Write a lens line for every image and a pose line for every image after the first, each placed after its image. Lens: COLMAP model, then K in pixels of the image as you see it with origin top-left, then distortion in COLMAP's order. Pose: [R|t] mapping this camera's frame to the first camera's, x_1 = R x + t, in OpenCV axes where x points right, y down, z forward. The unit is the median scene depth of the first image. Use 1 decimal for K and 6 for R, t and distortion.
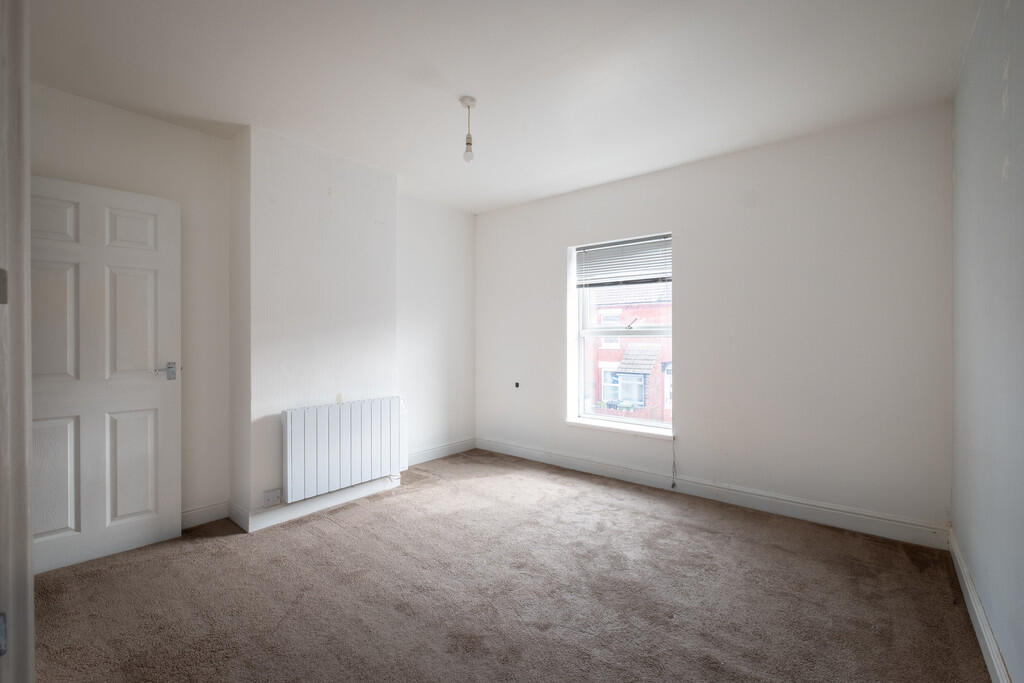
lens RADIAL K [[445.0, 0, 506.3], [0, 445.0, 335.7], [0, 0, 1]] dist [-0.001650, -0.001082]
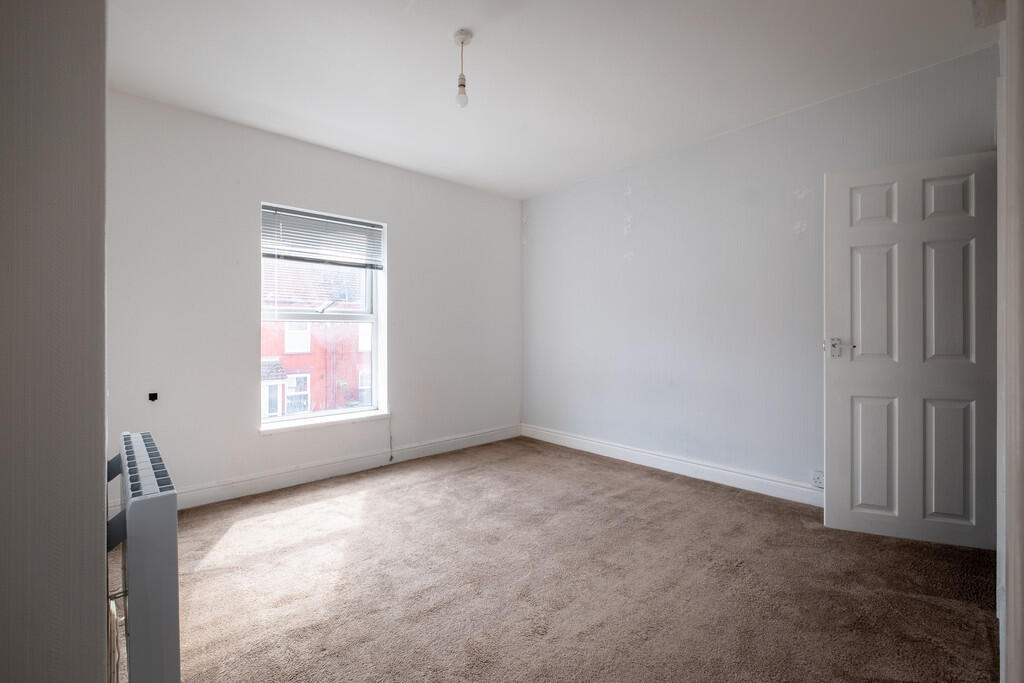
lens RADIAL K [[445.0, 0, 507.2], [0, 445.0, 339.8], [0, 0, 1]] dist [-0.001650, -0.001082]
pose [[0.136976, -0.010079, 0.990523, -0.659473], [0.004733, 0.999943, 0.009520, 0.037527], [-0.990563, 0.003384, 0.137016, 0.569364]]
